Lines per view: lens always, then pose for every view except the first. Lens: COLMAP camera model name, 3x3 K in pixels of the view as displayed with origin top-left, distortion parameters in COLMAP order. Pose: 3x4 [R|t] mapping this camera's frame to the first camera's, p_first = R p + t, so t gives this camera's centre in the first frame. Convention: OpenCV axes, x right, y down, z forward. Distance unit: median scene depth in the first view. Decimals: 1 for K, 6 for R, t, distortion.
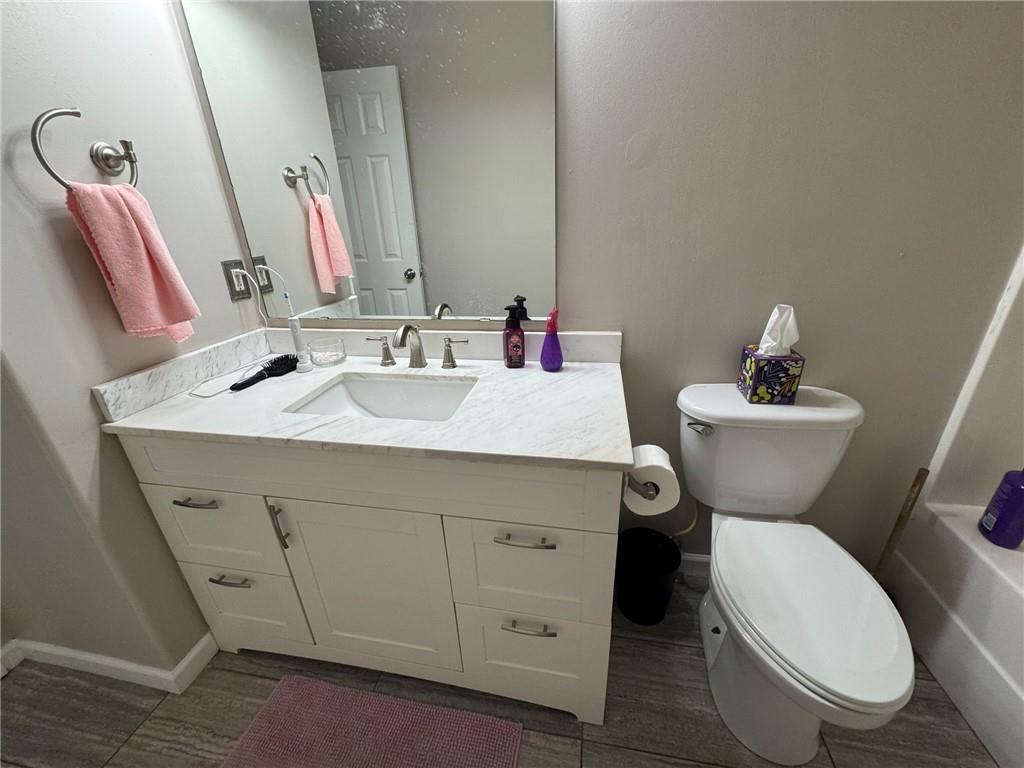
lens RADIAL K [[408.5, 0, 512.0], [0, 408.5, 384.0], [0, 0, 1]] dist [-0.001102, -0.000338]
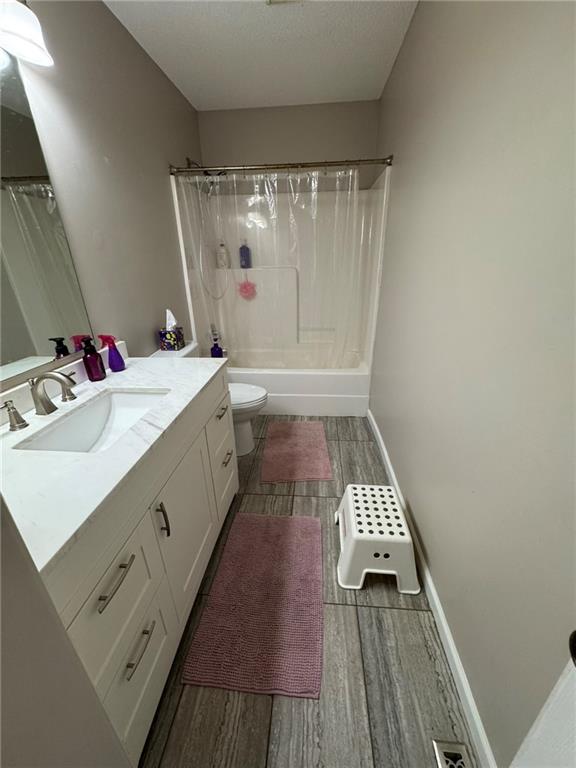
lens RADIAL K [[306.4, 0, 288.0], [0, 306.4, 384.0], [0, 0, 1]] dist [-0.001102, -0.000338]
pose [[-0.103176, -0.335638, 0.936323, -1.118591], [0.405646, 0.845309, 0.347712, -0.142956], [-0.908188, 0.415691, 0.048934, 0.369227]]
